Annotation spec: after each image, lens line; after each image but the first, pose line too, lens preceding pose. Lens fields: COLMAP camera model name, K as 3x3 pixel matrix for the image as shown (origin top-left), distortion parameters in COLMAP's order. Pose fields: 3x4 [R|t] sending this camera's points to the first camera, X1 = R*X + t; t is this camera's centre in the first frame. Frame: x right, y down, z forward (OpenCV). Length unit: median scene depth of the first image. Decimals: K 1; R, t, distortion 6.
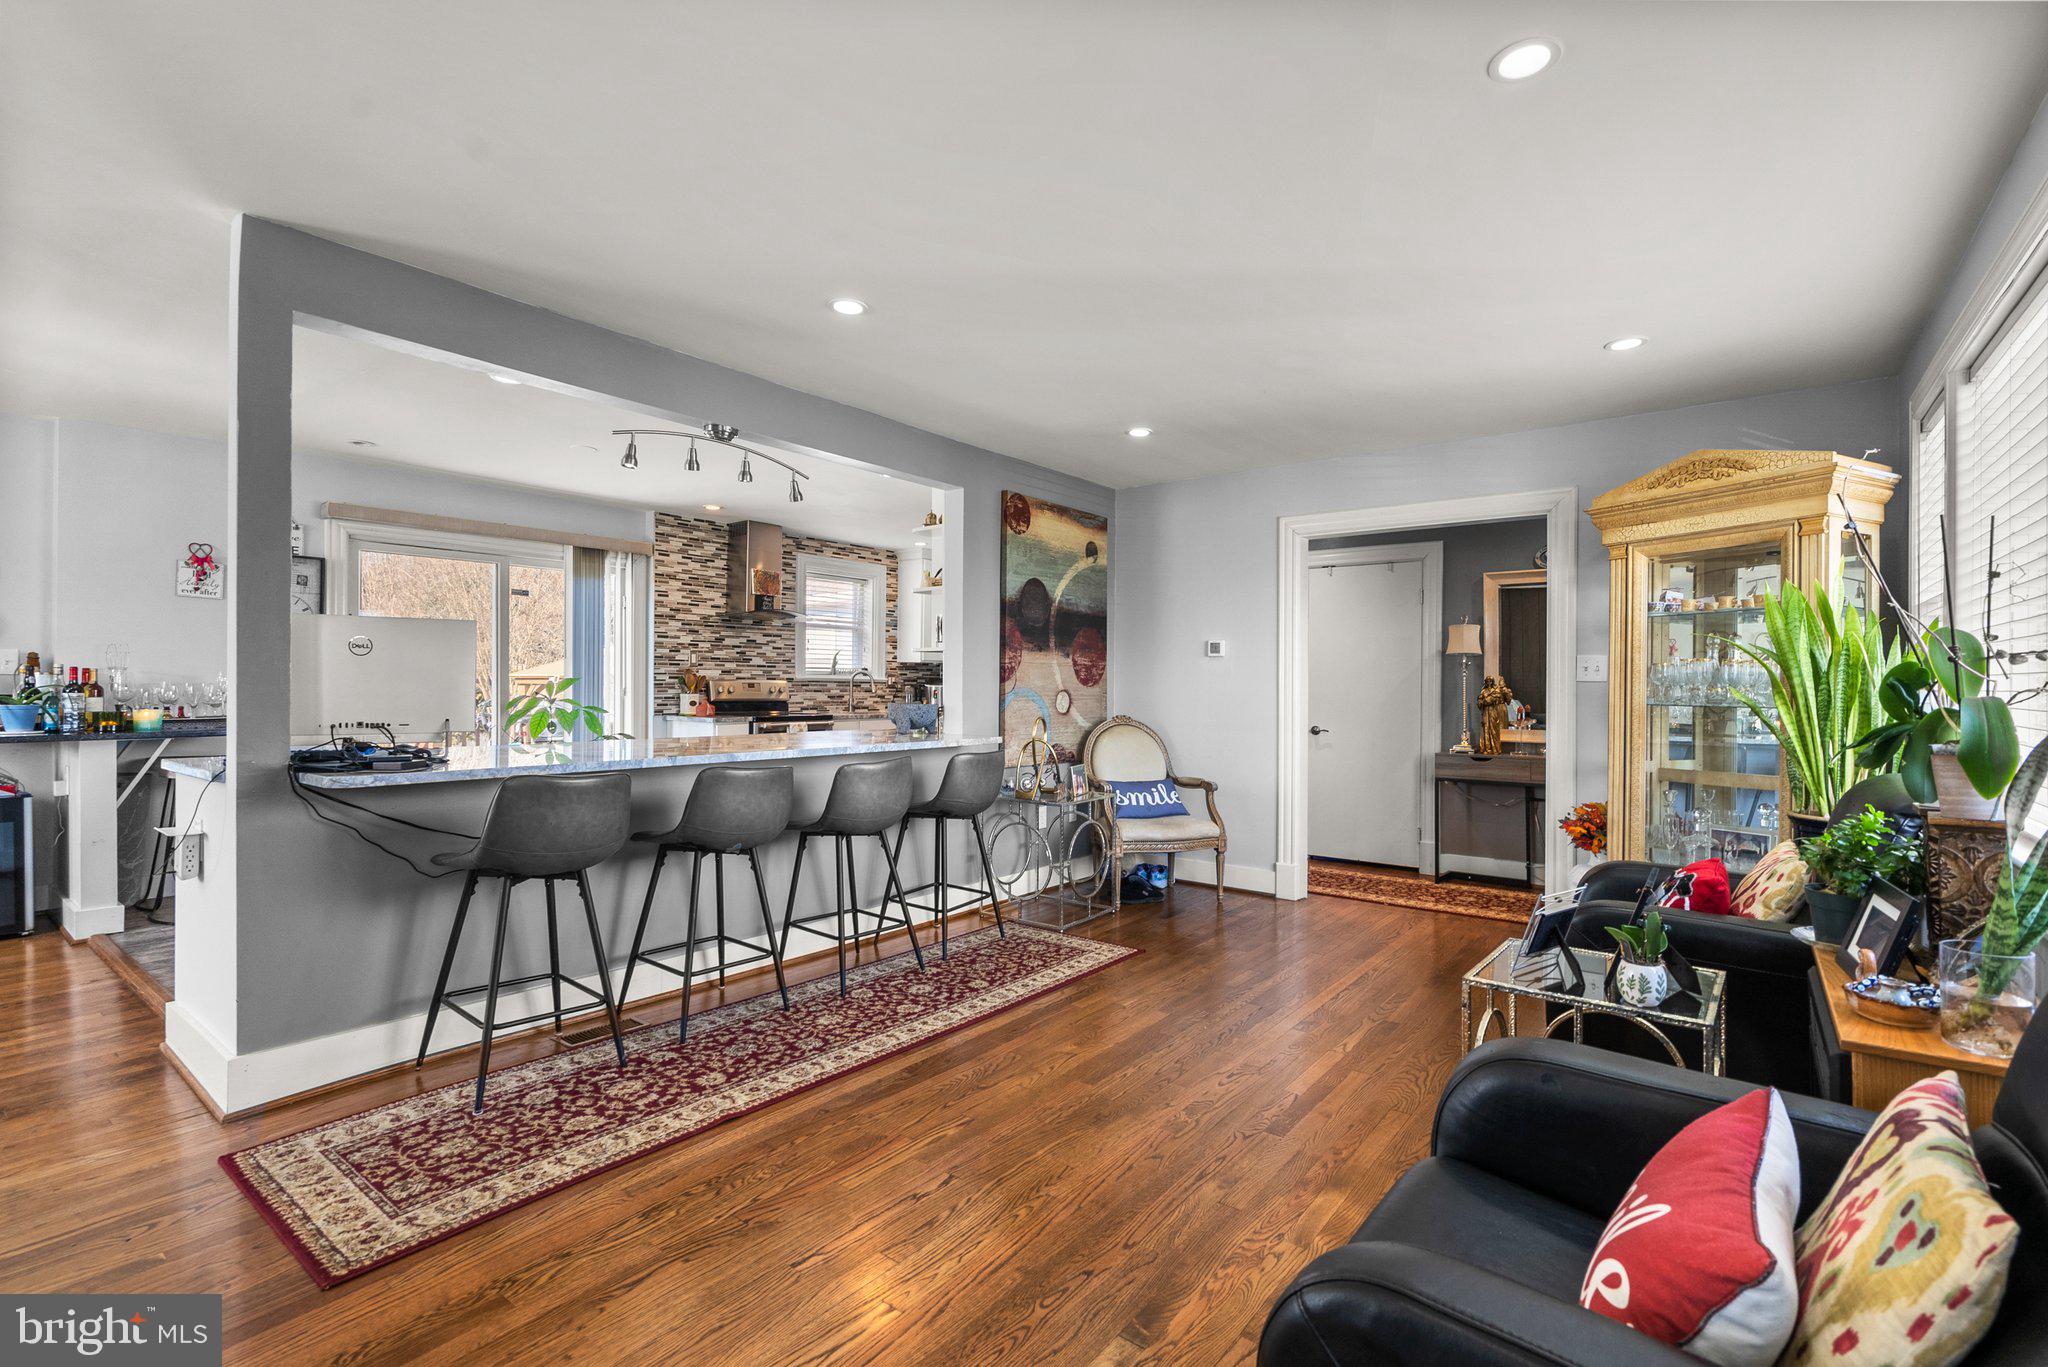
lens RADIAL K [[931.6, 0, 1019.4], [0, 931.6, 688.0], [0, 0, 1]] dist [-0.010880, 0.005094]
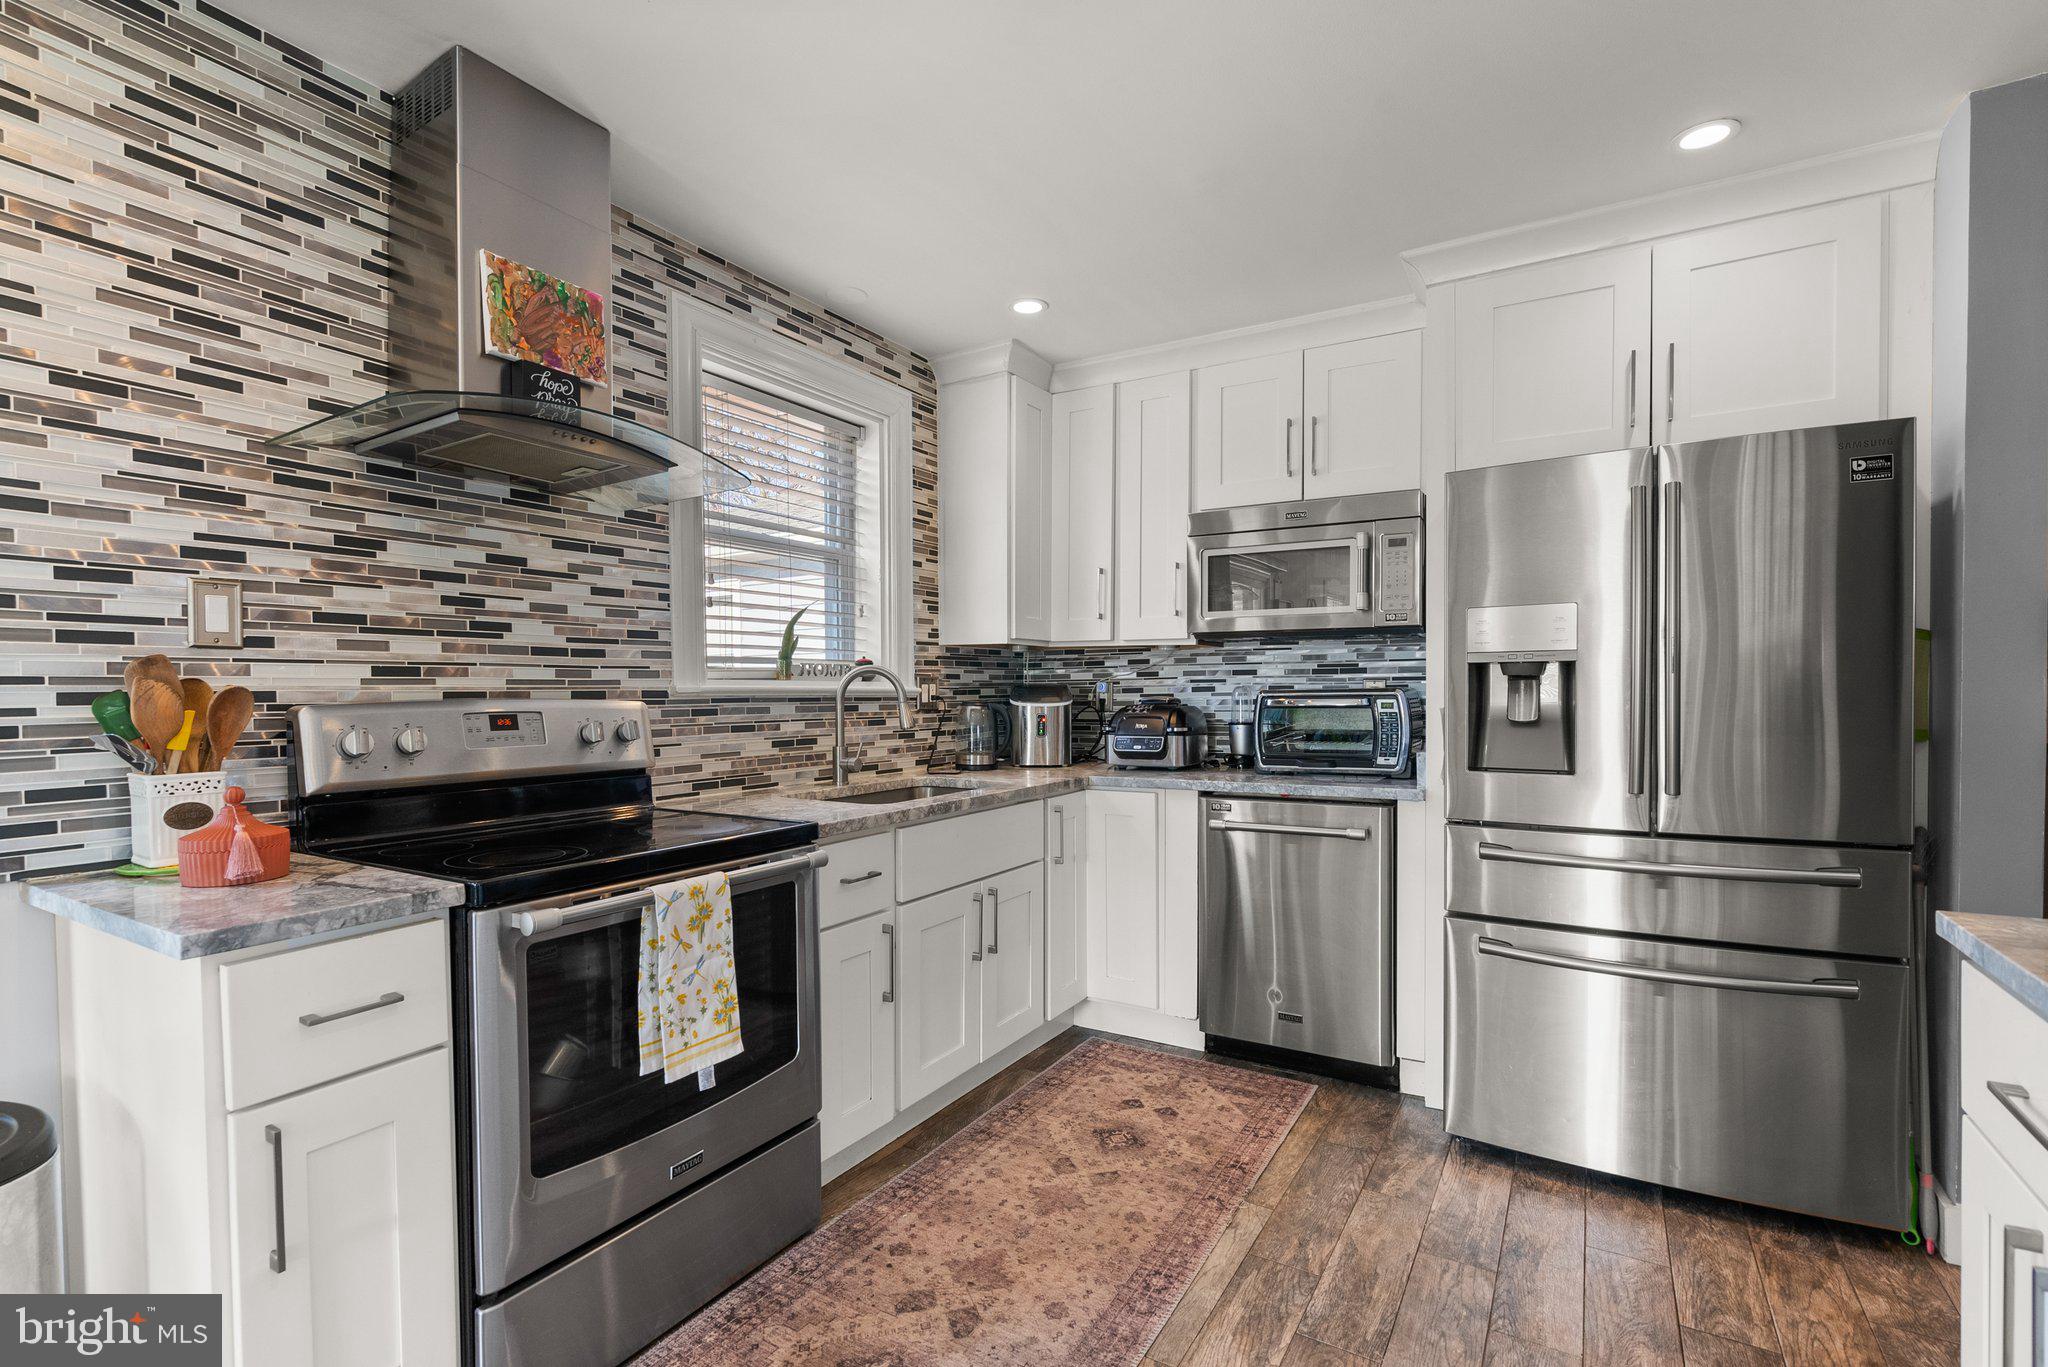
lens RADIAL K [[931.6, 0, 1009.3], [0, 931.6, 715.2], [0, 0, 1]] dist [-0.010880, 0.005094]
pose [[0.994042, -0.020329, 0.107082, -0.287829], [0.017873, 0.999556, 0.023846, -0.013746], [-0.107520, -0.021790, 0.993964, 1.202239]]
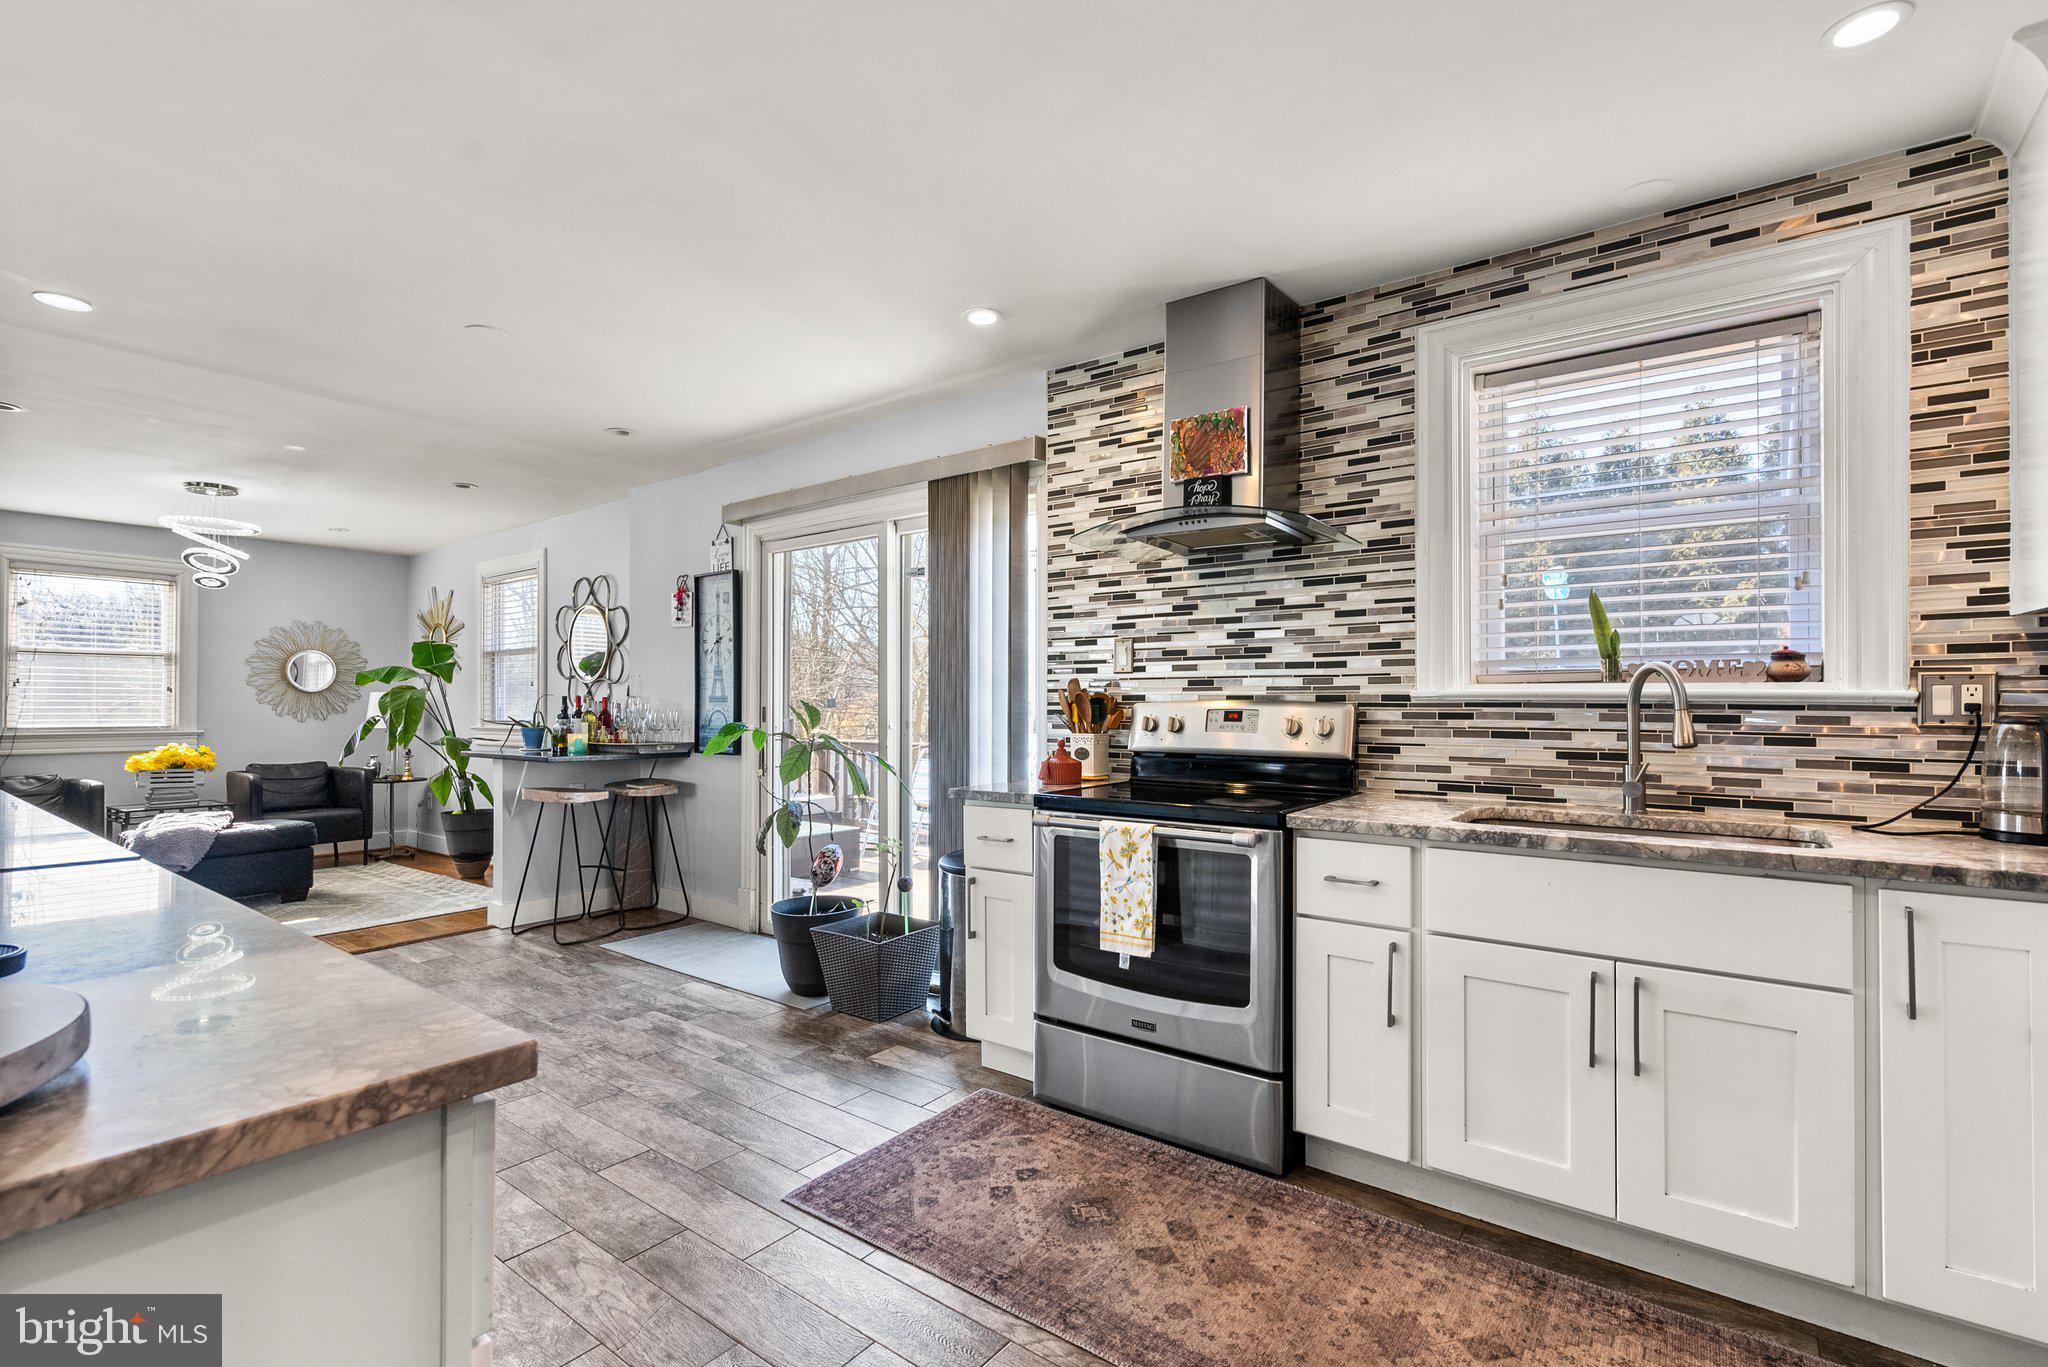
lens RADIAL K [[931.6, 0, 1029.1], [0, 931.6, 697.5], [0, 0, 1]] dist [-0.010880, 0.005094]
pose [[0.013932, -0.014024, -0.999805, 0.173608], [-0.005223, 0.999887, -0.014098, -0.007230], [0.999889, 0.005418, 0.013857, 1.519259]]
